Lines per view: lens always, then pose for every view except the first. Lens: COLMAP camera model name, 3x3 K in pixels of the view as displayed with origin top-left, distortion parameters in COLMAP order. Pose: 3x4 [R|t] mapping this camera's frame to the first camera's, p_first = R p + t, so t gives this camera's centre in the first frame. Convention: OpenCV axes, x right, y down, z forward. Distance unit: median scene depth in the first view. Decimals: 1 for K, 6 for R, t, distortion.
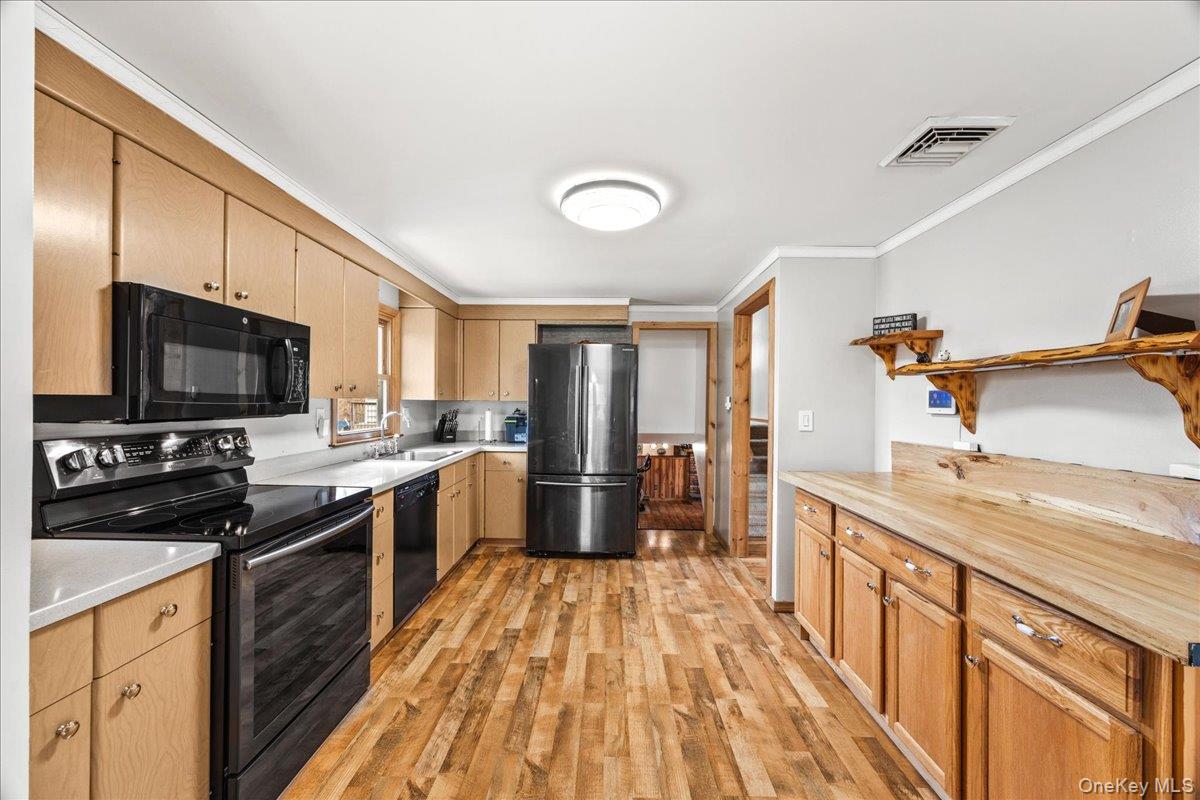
lens RADIAL K [[456.4, 0, 594.5], [0, 456.4, 403.0], [0, 0, 1]] dist [-0.002342, -0.000214]
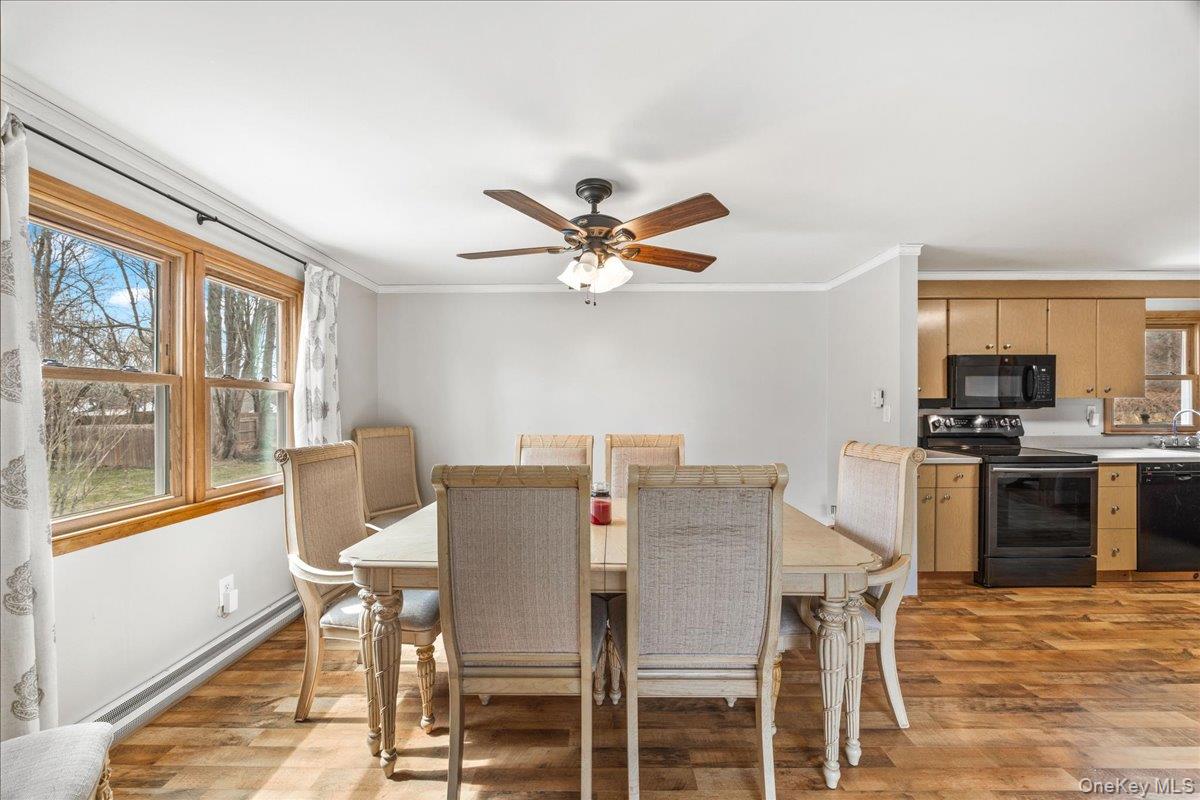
lens RADIAL K [[456.4, 0, 594.5], [0, 456.4, 403.0], [0, 0, 1]] dist [-0.002342, -0.000214]
pose [[0.024058, -0.001405, -0.999710, 1.072752], [-0.000950, 0.999999, -0.001429, 0.012063], [0.999710, 0.000984, 0.024057, -0.775971]]
